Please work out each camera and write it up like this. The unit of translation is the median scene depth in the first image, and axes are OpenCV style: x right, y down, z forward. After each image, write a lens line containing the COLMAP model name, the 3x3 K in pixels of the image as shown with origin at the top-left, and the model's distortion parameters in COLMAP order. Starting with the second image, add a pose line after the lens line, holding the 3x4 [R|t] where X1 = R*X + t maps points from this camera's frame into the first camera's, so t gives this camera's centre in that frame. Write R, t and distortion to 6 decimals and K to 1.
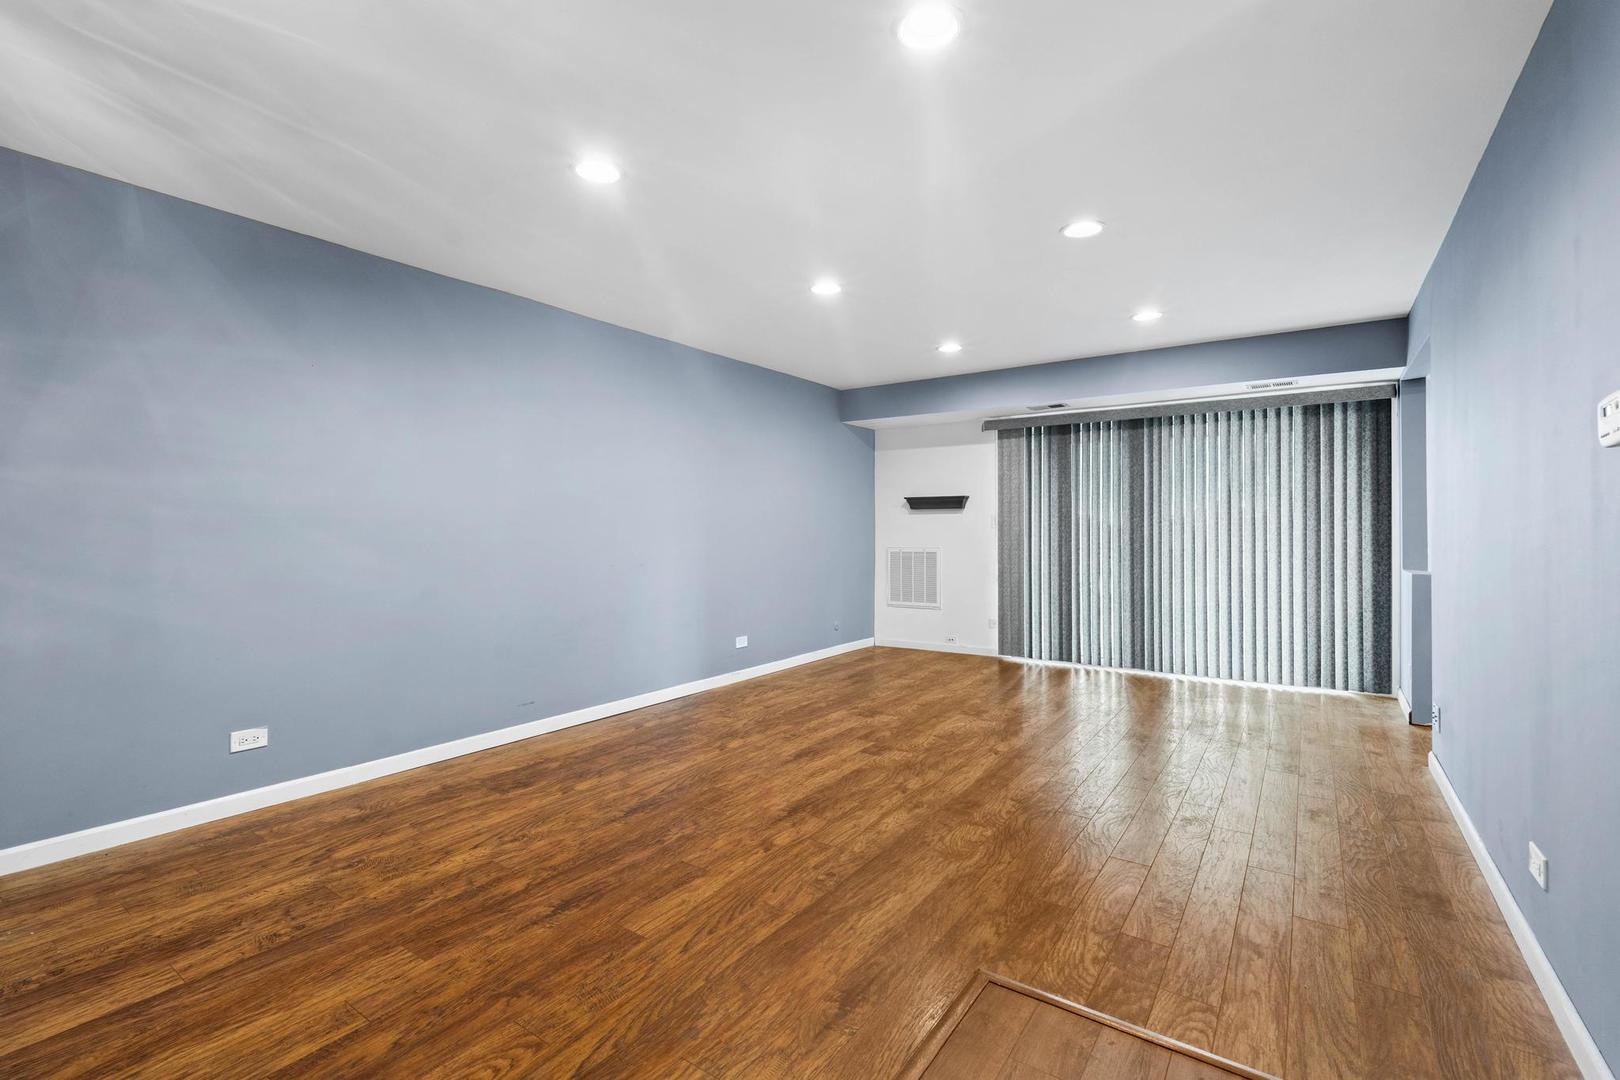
lens RADIAL K [[721.5, 0, 798.7], [0, 721.5, 533.2], [0, 0, 1]] dist [-0.002748, -0.000484]
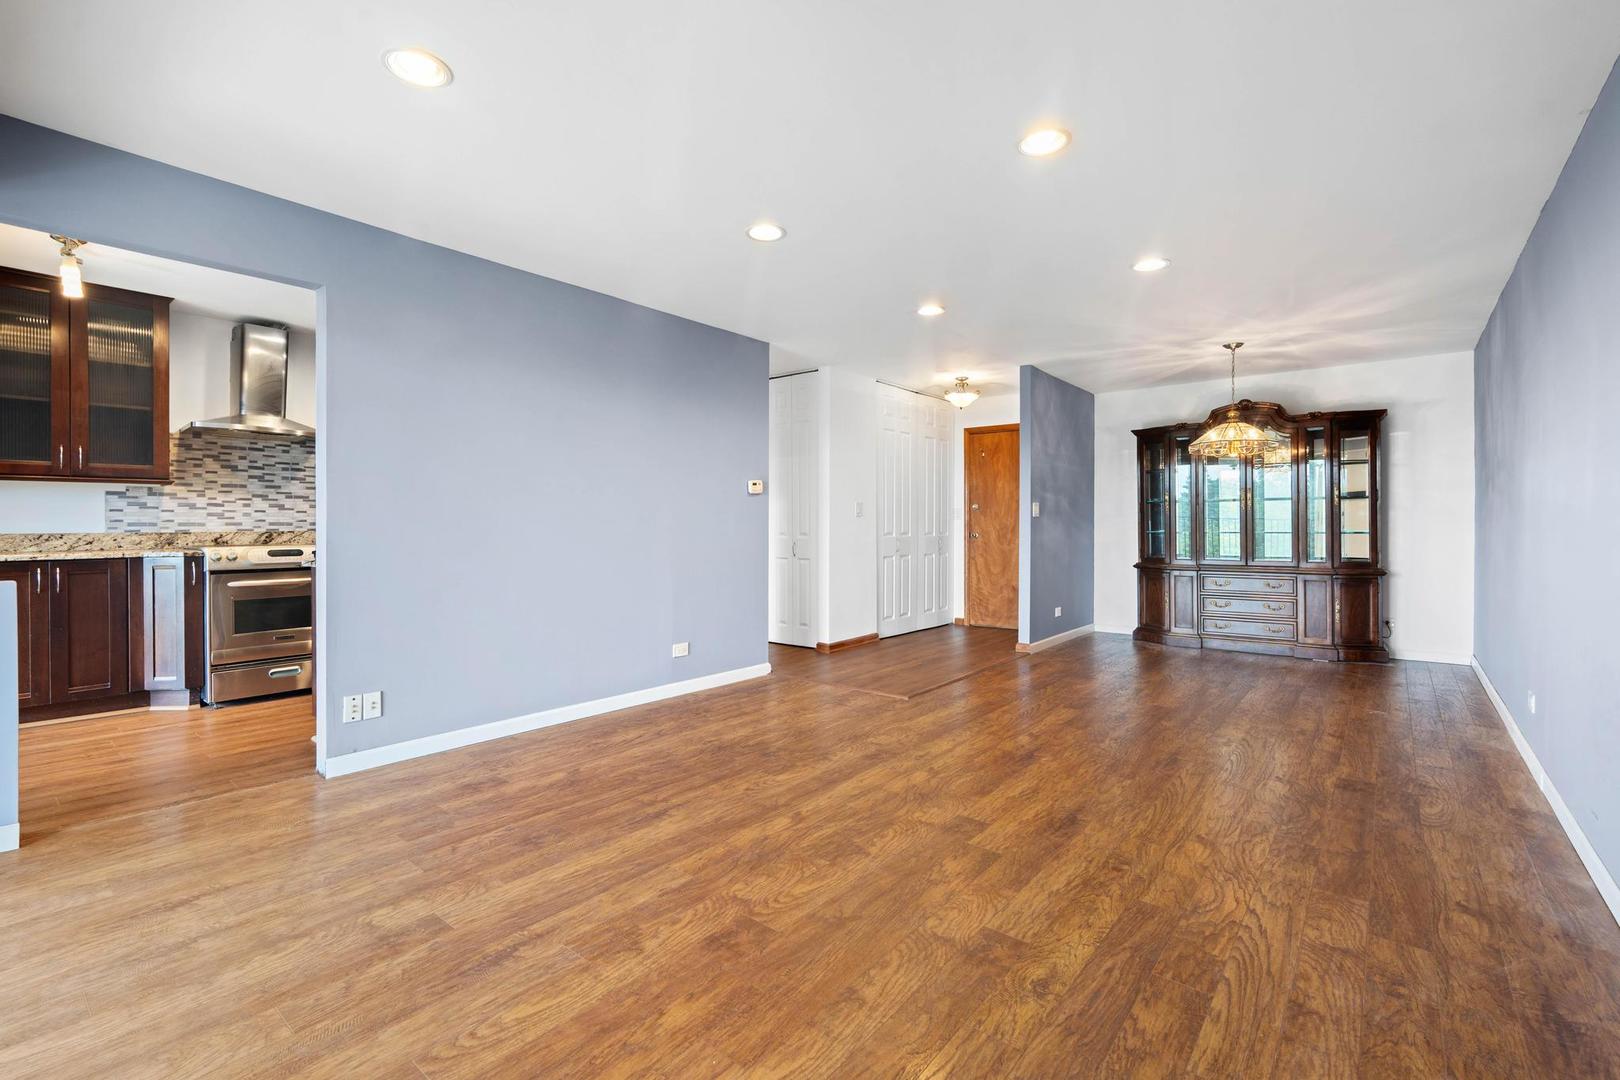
lens RADIAL K [[721.5, 0, 809.0], [0, 721.5, 530.9], [0, 0, 1]] dist [-0.002748, -0.000484]
pose [[-0.998053, -0.002360, 0.062324, 0.226890], [-0.001528, 0.999909, 0.013406, 0.009393], [-0.062350, 0.013284, -0.997966, 1.794555]]
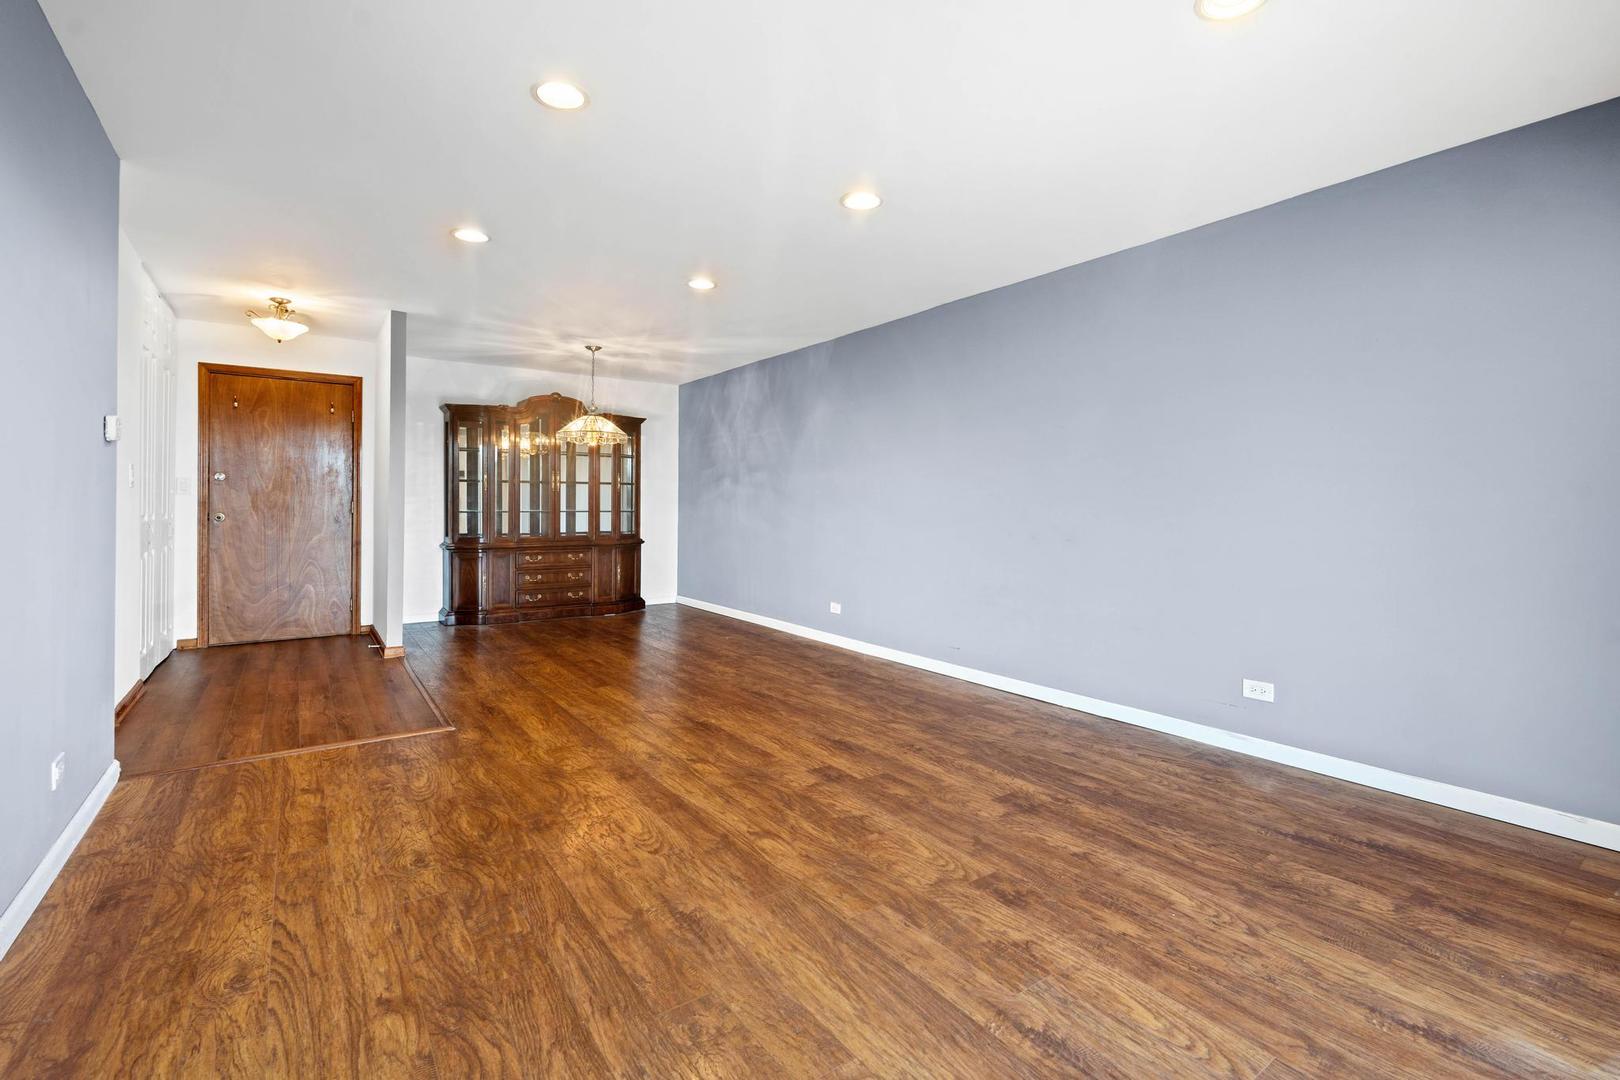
lens RADIAL K [[721.5, 0, 828.5], [0, 721.5, 491.6], [0, 0, 1]] dist [-0.002748, -0.000484]
pose [[-0.313114, -0.026496, -0.949346, 0.909912], [-0.015317, 0.999622, -0.022847, 0.013518], [0.949592, 0.007387, -0.313401, 1.315817]]
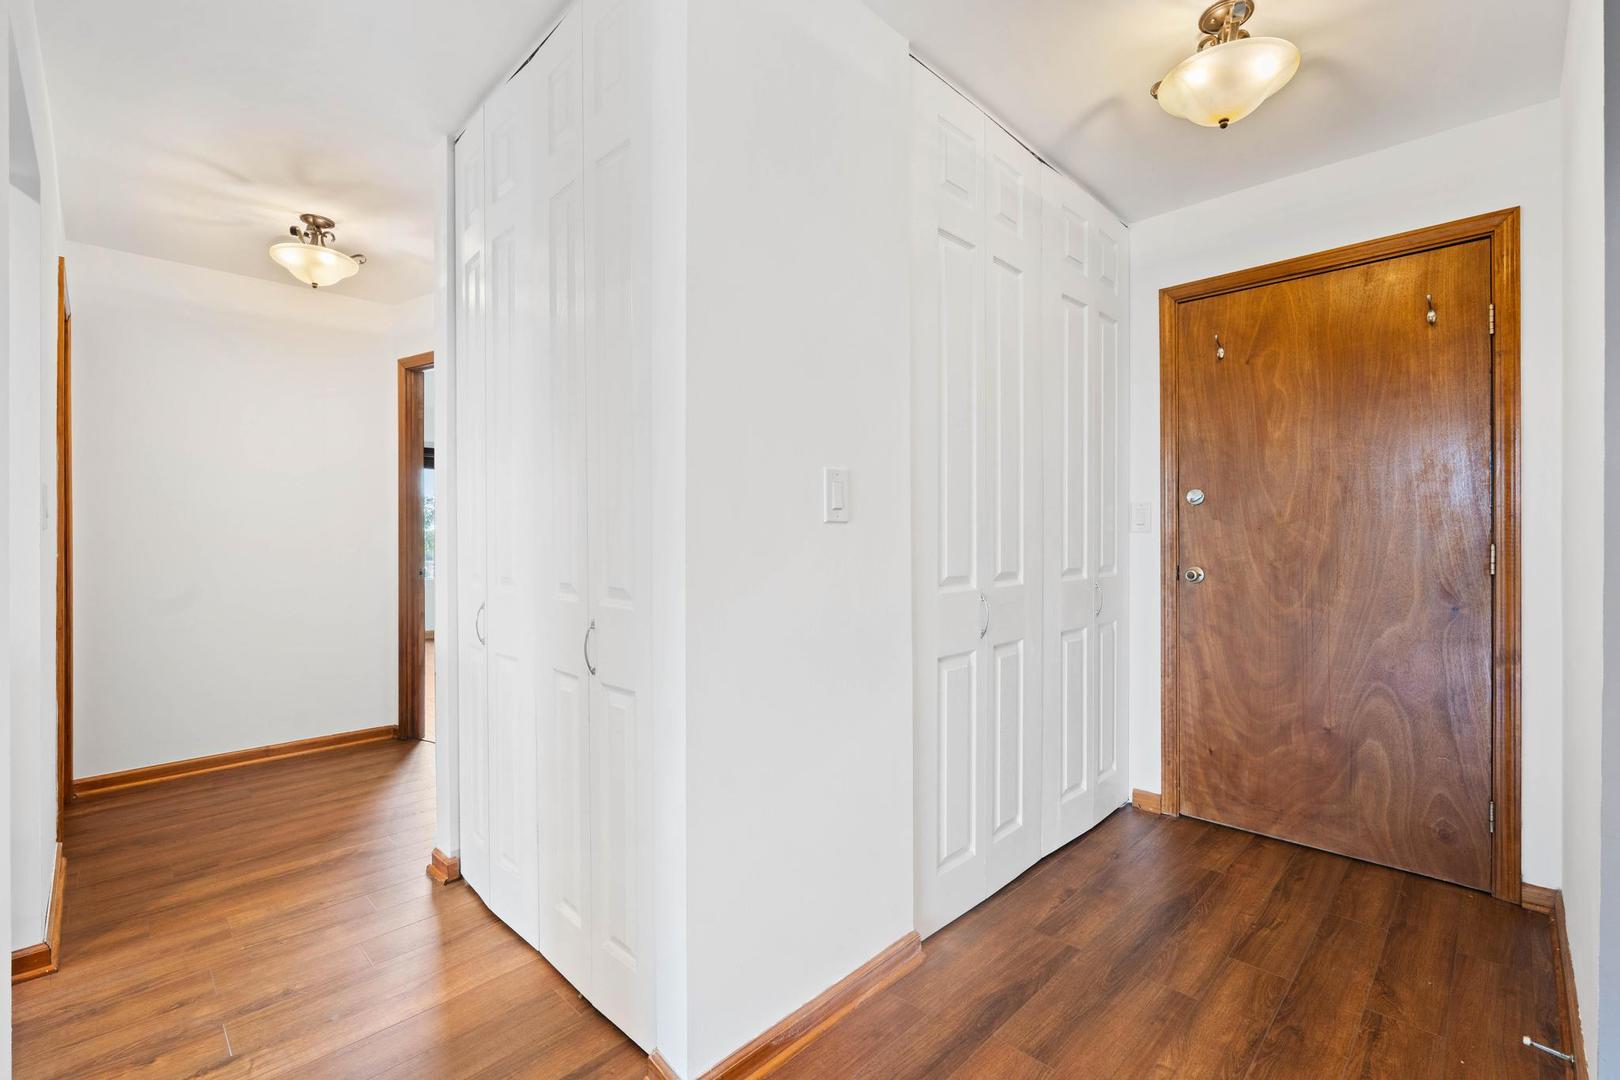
lens RADIAL K [[721.5, 0, 791.9], [0, 721.5, 544.2], [0, 0, 1]] dist [-0.002748, -0.000484]
pose [[-0.984948, -0.004950, 0.172780, 0.165416], [-0.000939, 0.999728, 0.023287, -0.000064], [-0.172849, 0.022774, -0.984685, 0.471931]]
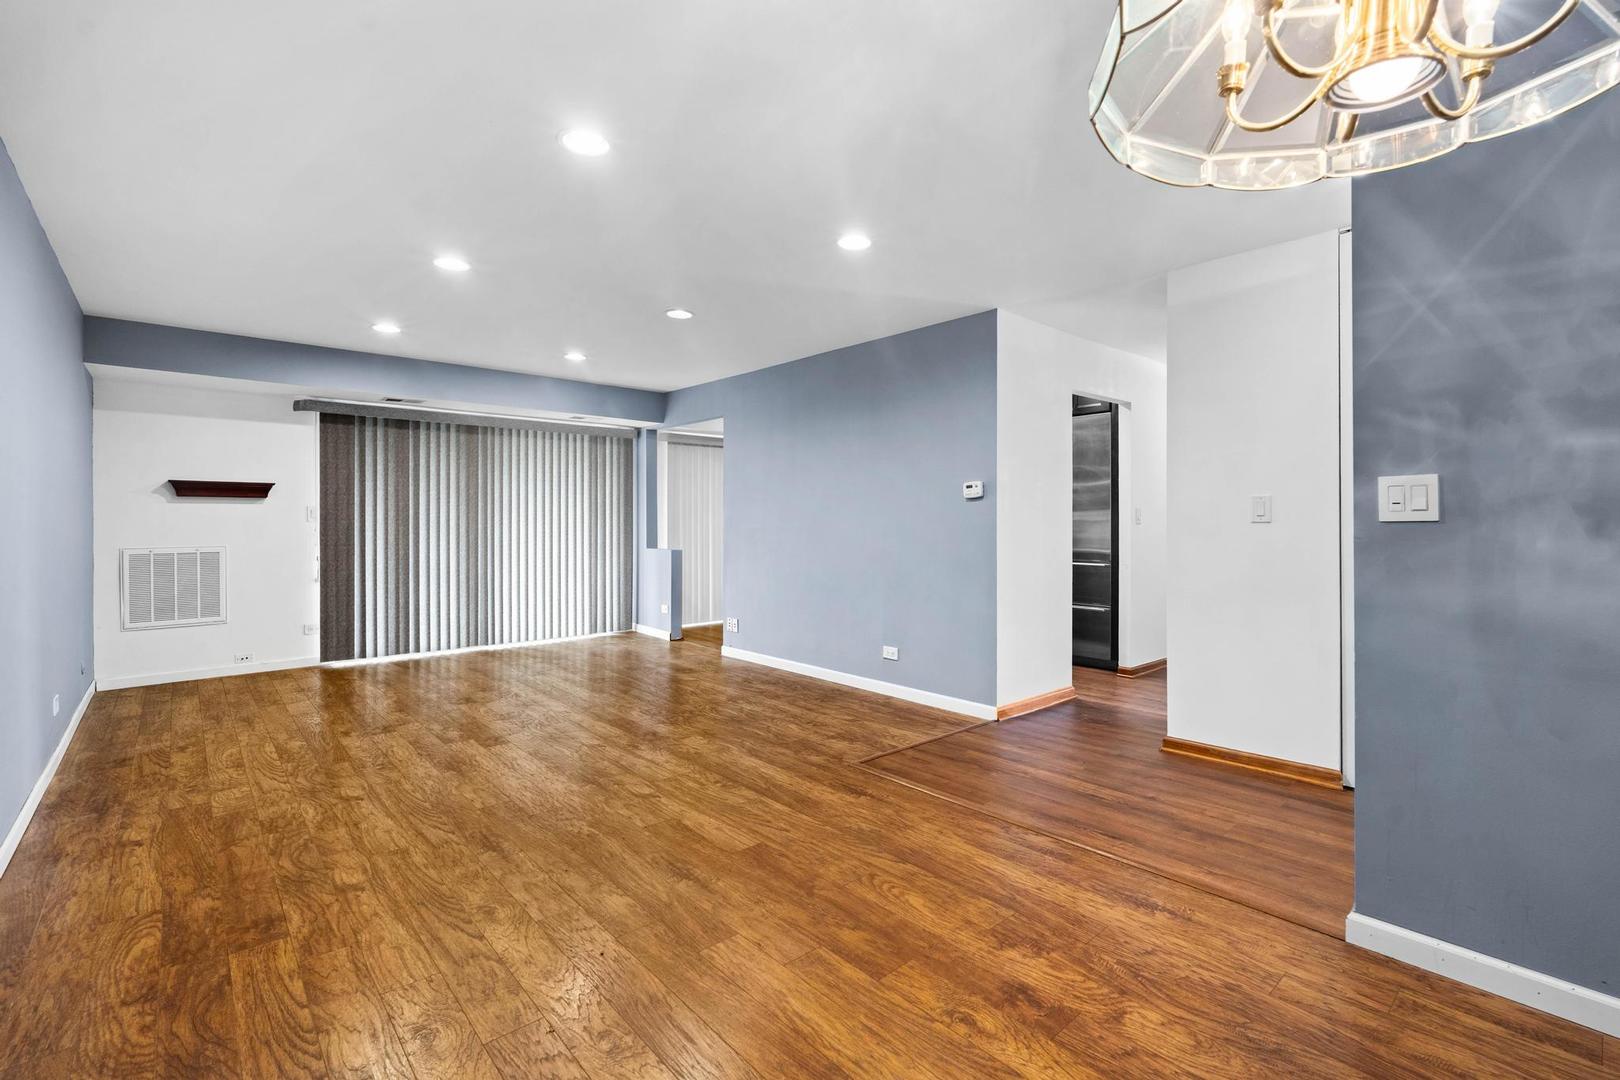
lens RADIAL K [[721.5, 0, 813.6], [0, 721.5, 529.0], [0, 0, 1]] dist [-0.002748, -0.000484]
pose [[0.230049, -0.007763, 0.973148, -0.815216], [0.004835, 0.999965, 0.006834, -0.001922], [-0.973167, 0.003133, 0.230078, 0.349496]]
